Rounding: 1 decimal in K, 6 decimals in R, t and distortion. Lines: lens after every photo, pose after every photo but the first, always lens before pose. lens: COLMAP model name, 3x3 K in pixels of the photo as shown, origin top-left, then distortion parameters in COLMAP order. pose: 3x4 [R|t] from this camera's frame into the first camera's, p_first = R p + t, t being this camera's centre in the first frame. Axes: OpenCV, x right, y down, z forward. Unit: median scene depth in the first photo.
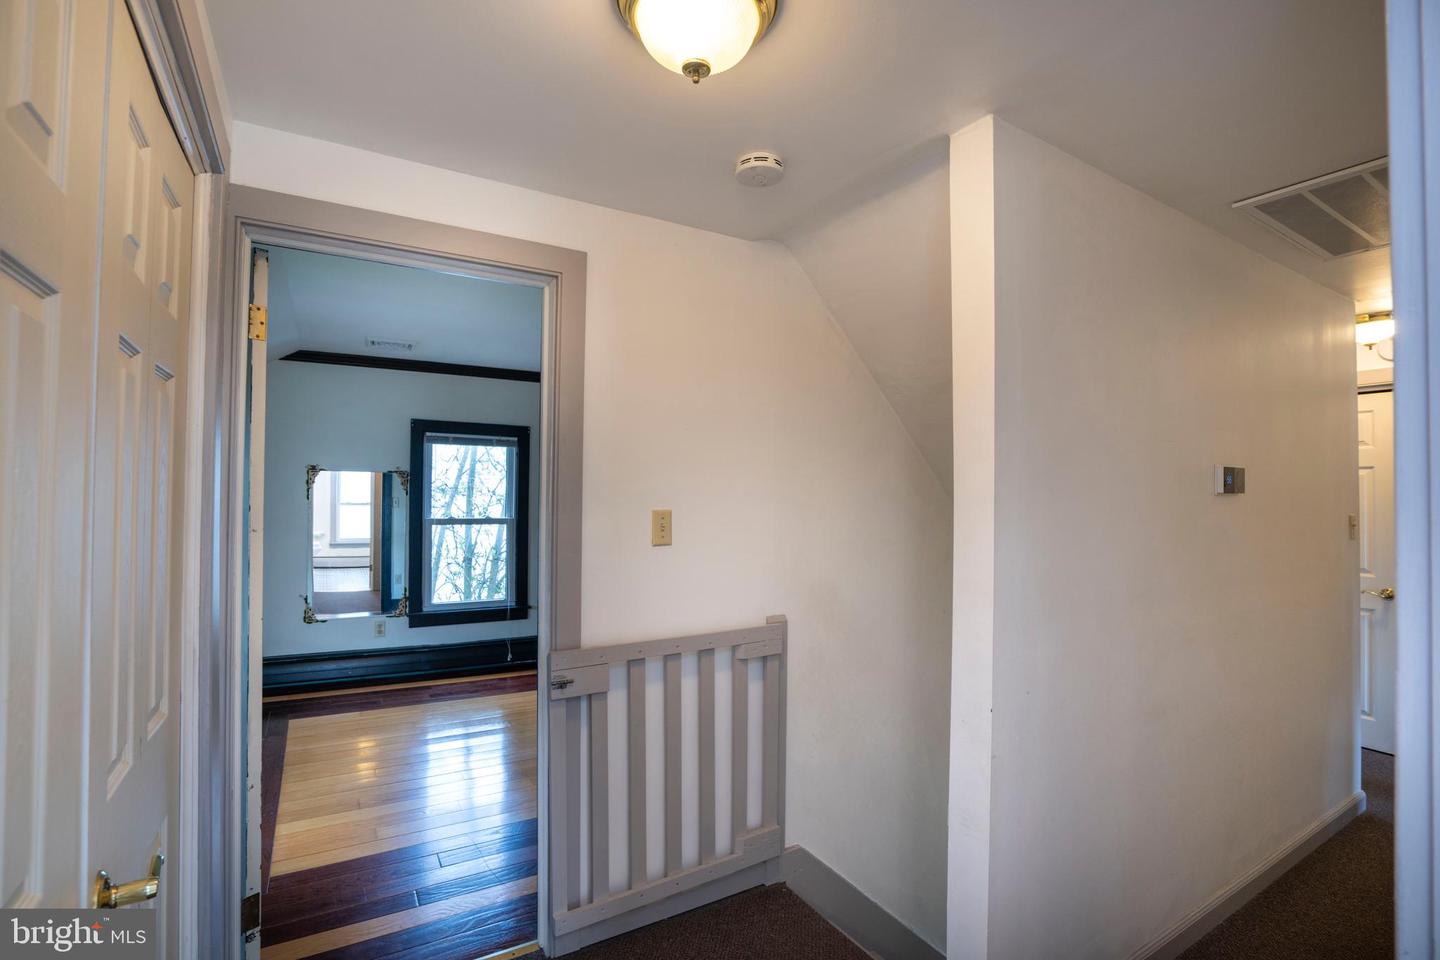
lens RADIAL K [[664.2, 0, 719.1], [0, 664.2, 485.0], [0, 0, 1]] dist [-0.048709, 0.014830]
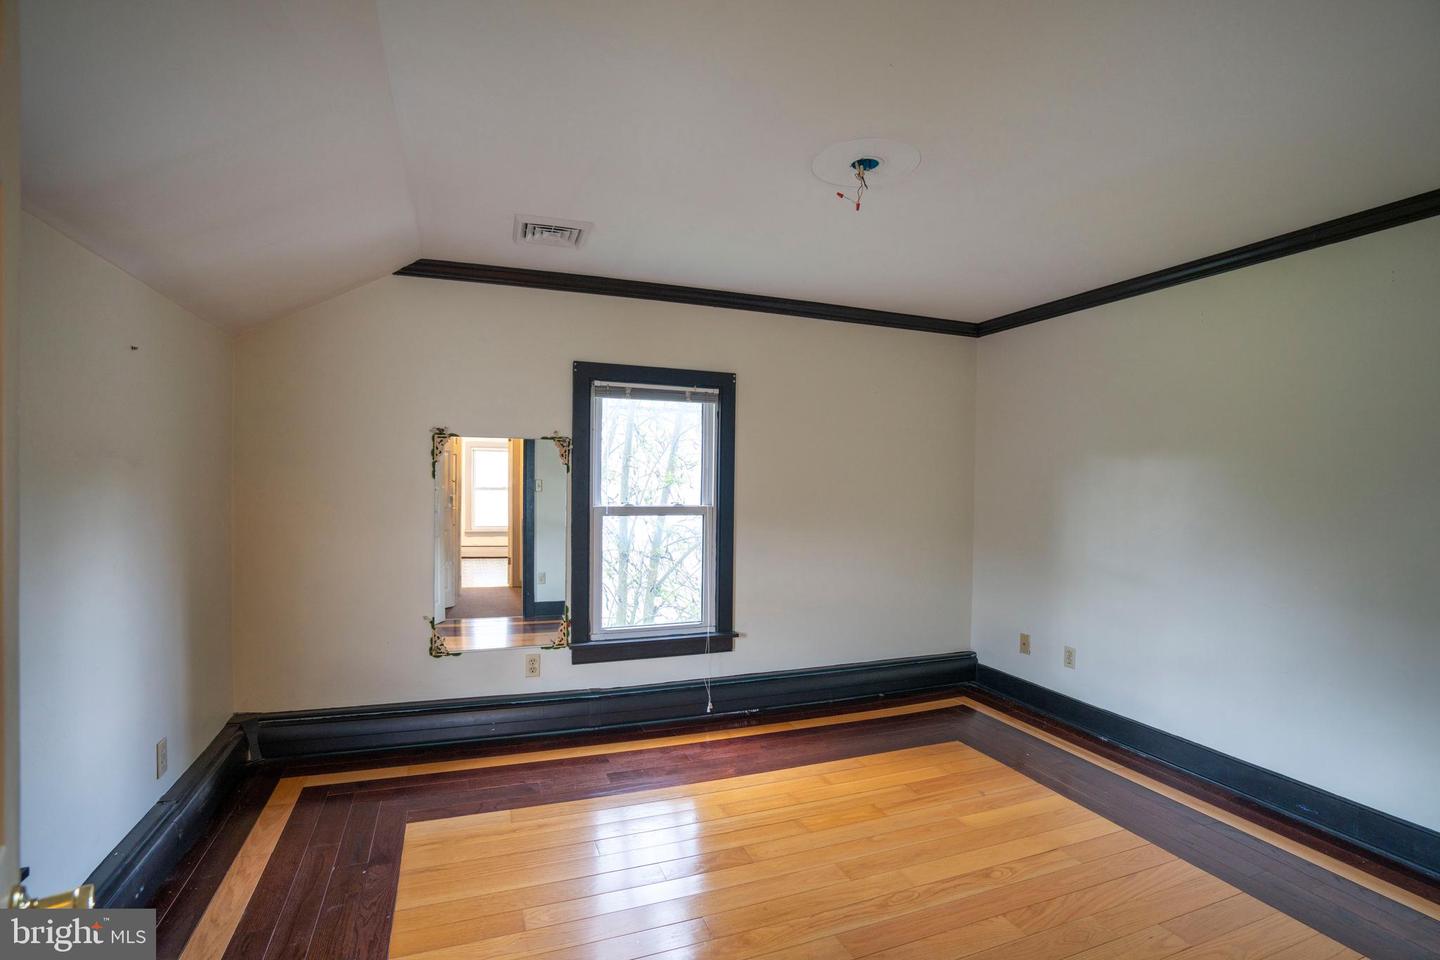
lens RADIAL K [[664.2, 0, 723.1], [0, 664.2, 483.0], [0, 0, 1]] dist [-0.048709, 0.014830]
pose [[0.986274, 0.000879, -0.165114, -0.195818], [0.001983, 0.999851, 0.017167, 0.014996], [0.165105, -0.017259, 0.986125, 0.334217]]
